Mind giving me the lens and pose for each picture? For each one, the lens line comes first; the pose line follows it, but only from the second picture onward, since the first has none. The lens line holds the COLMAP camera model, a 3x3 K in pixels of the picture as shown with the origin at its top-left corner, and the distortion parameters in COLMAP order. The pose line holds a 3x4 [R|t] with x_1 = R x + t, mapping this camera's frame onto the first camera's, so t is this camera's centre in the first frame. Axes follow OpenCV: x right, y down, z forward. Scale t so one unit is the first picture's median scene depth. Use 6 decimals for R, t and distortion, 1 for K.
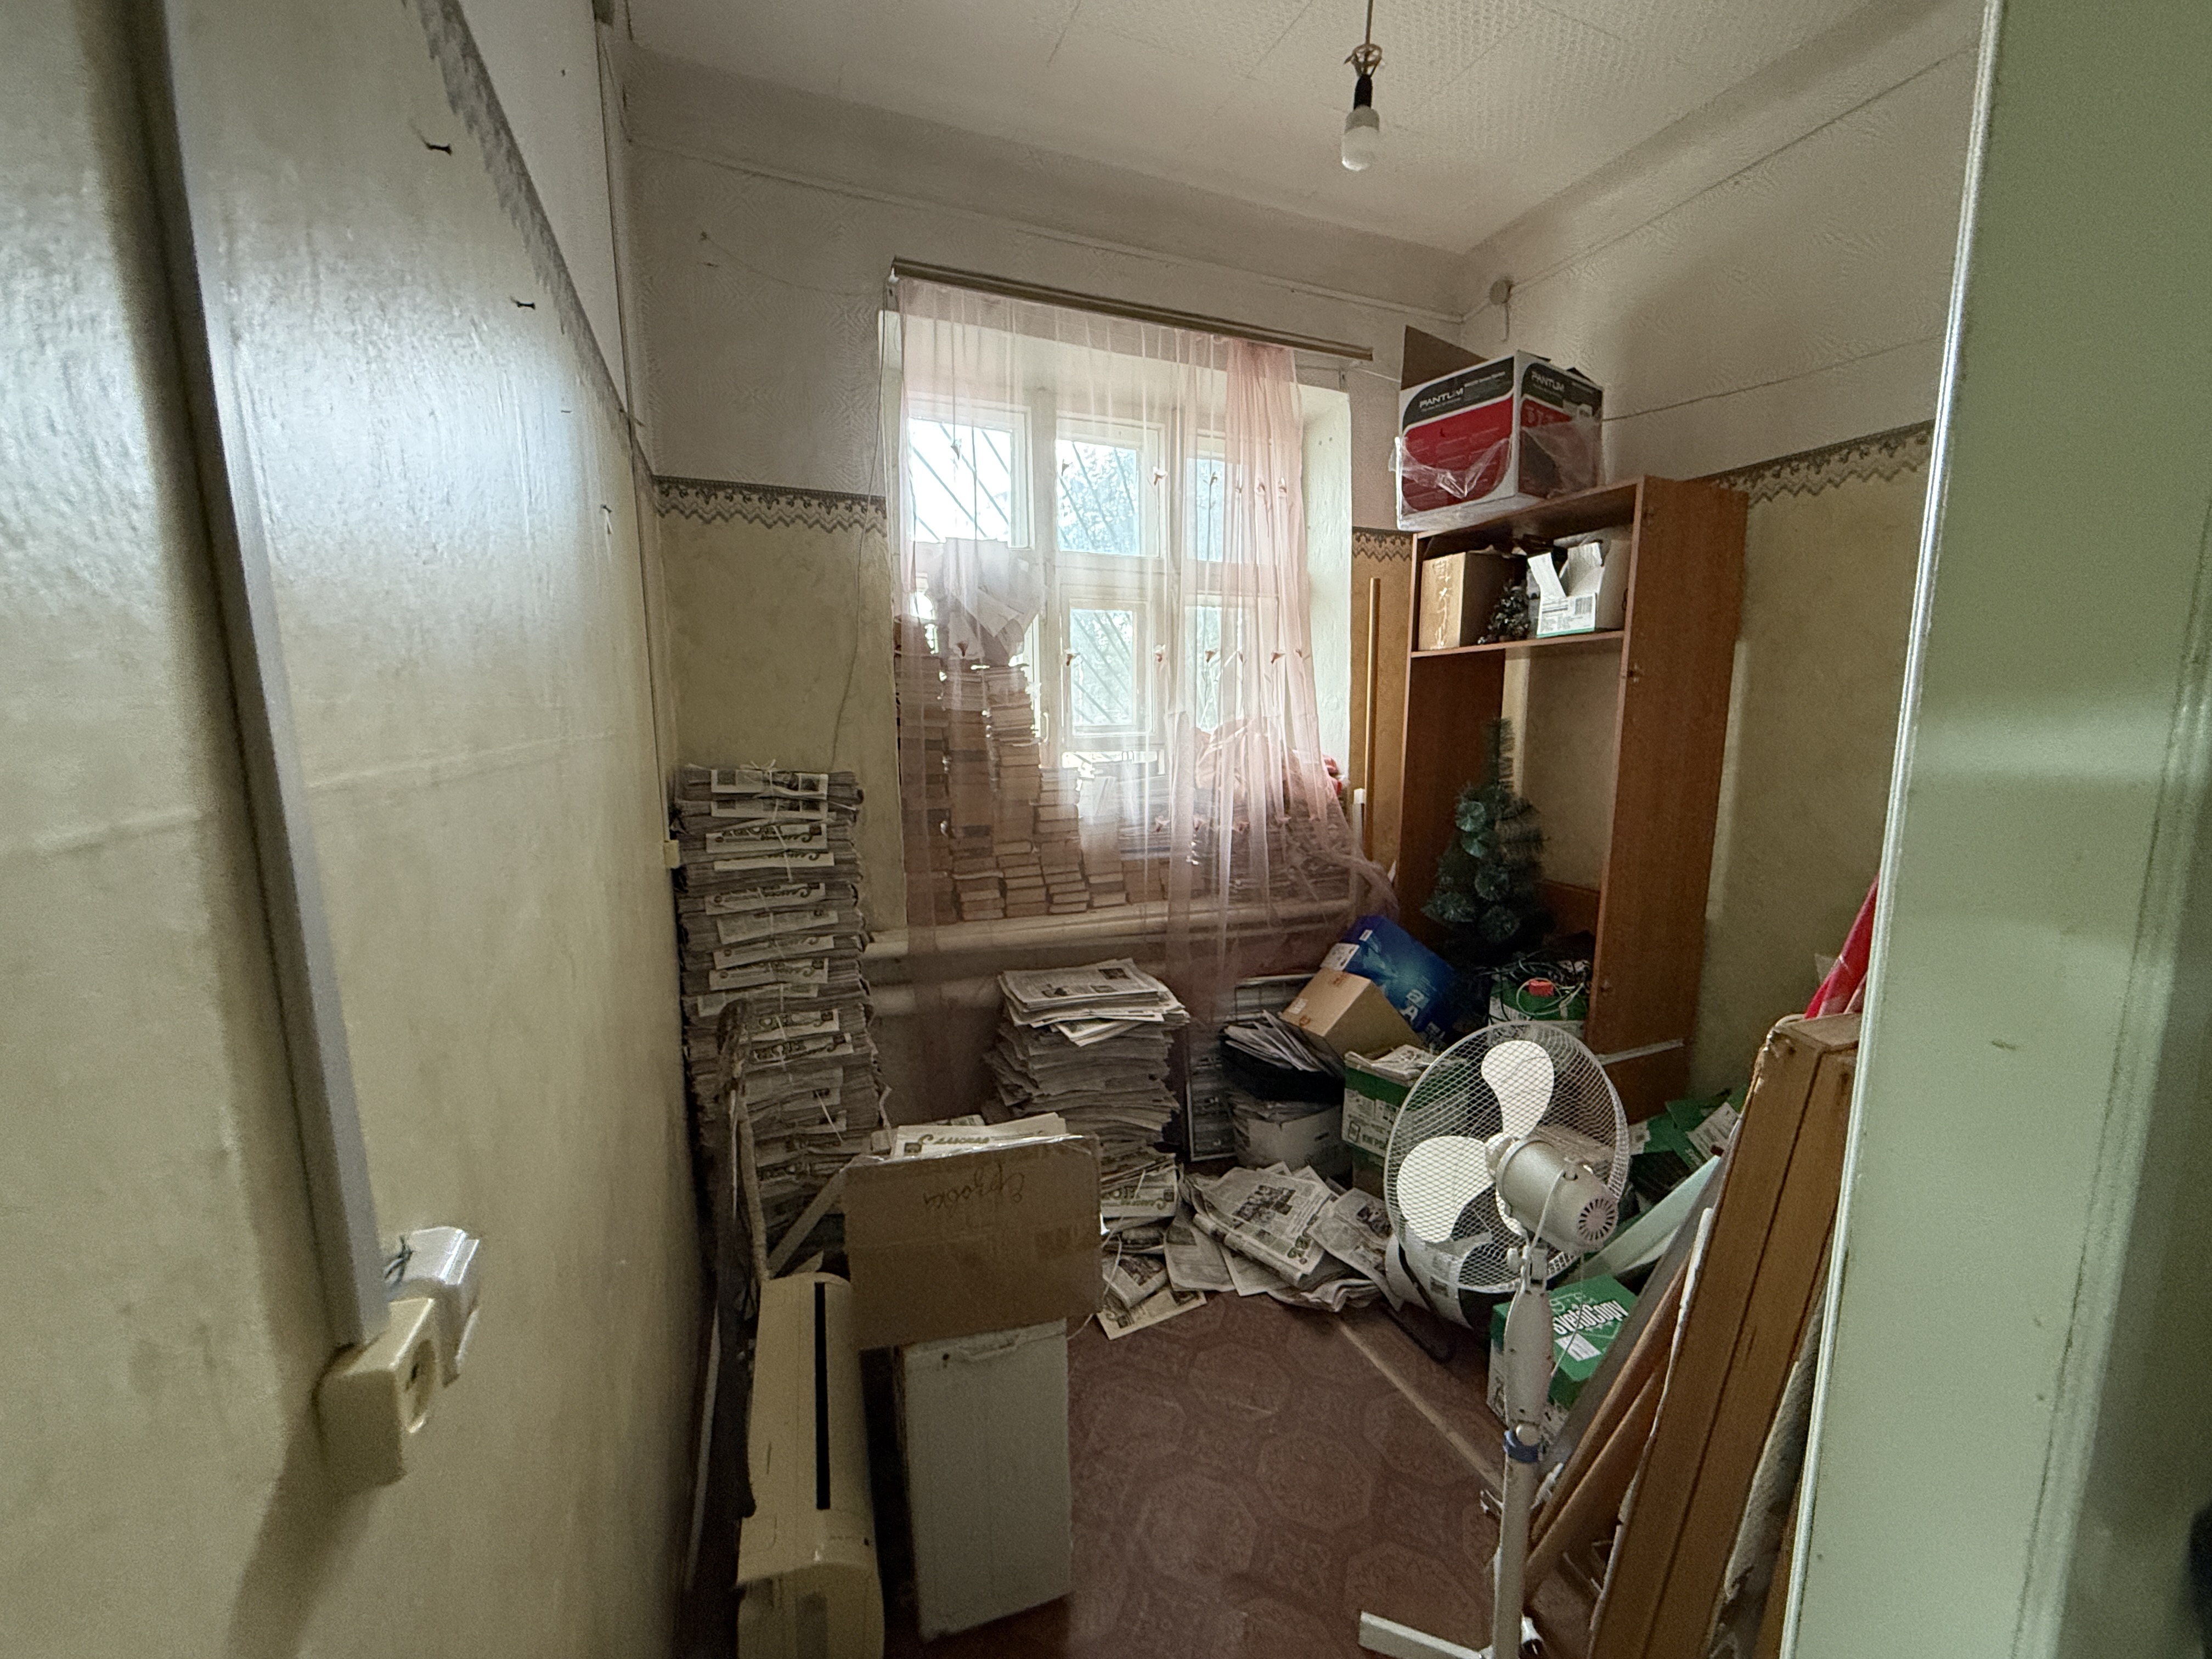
lens RADIAL K [[887.3, 0, 1115.8], [0, 887.3, 826.9], [0, 0, 1]] dist [-0.002175, 0.000243]
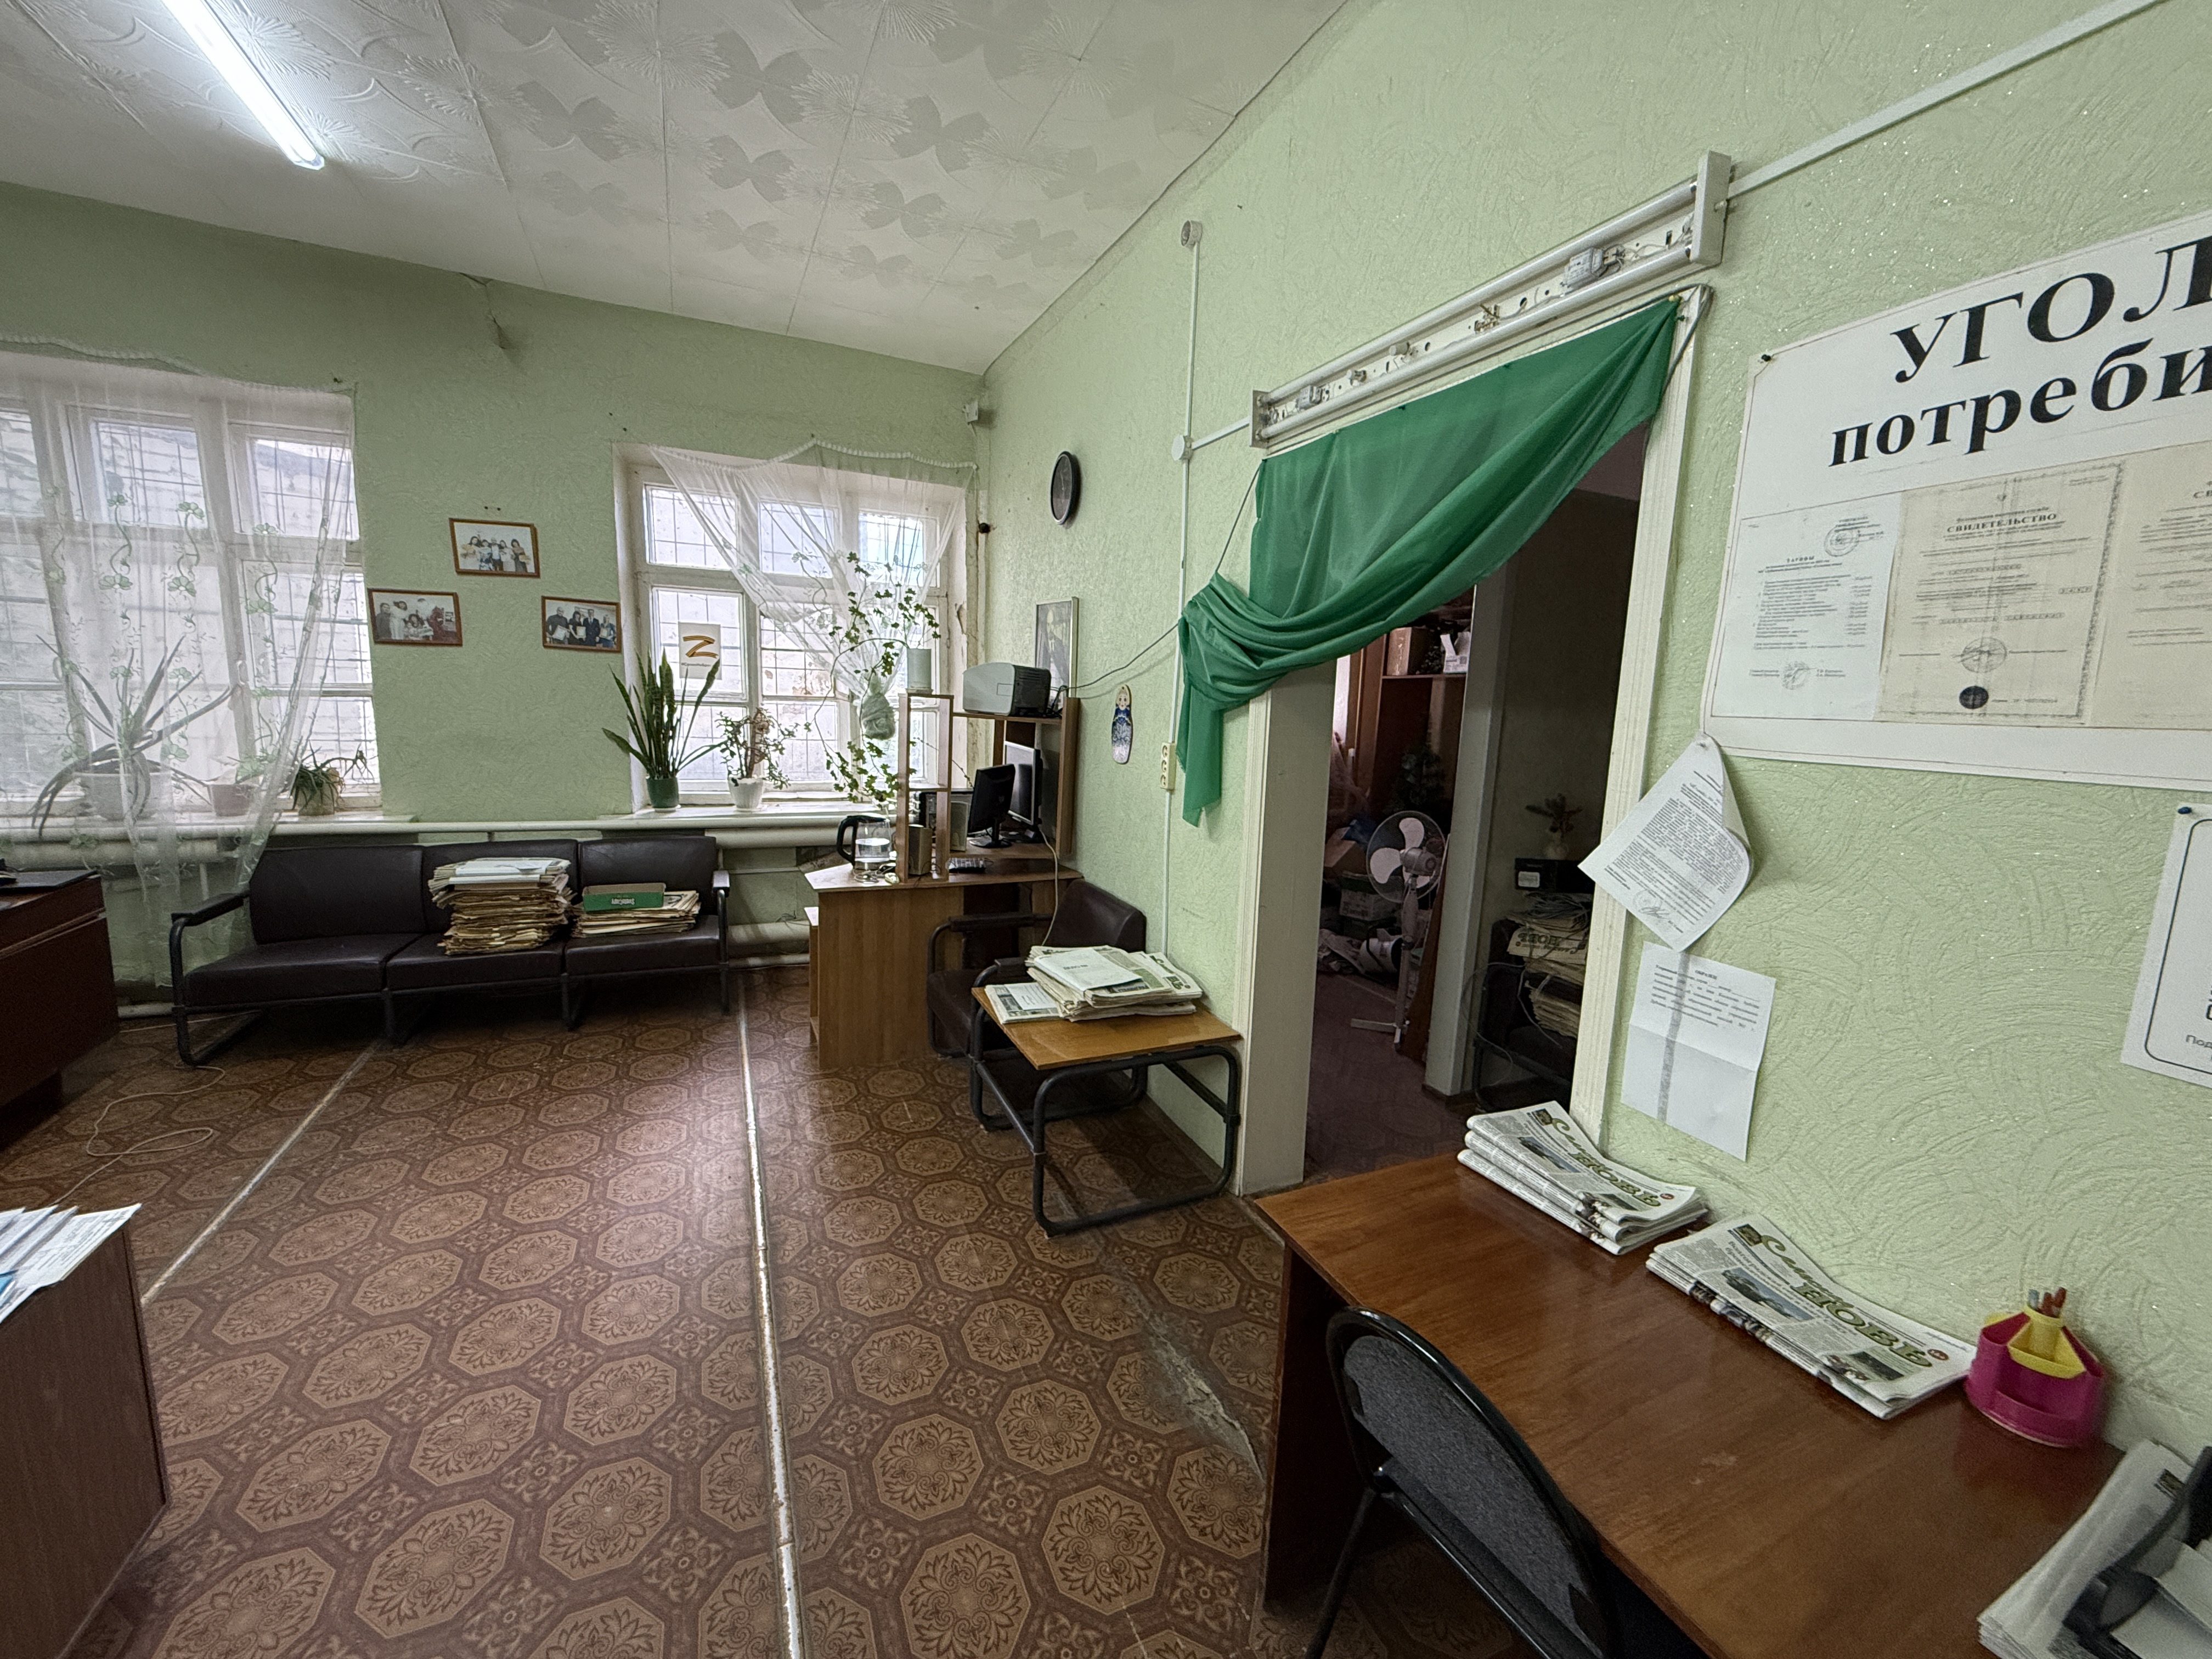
lens RADIAL K [[887.3, 0, 1104.0], [0, 887.3, 829.0], [0, 0, 1]] dist [-0.002175, 0.000243]
pose [[0.999111, 0.035716, 0.022377, -0.302028], [-0.036150, 0.999160, 0.019310, 0.119265], [-0.021669, -0.020102, 0.999563, -0.915557]]
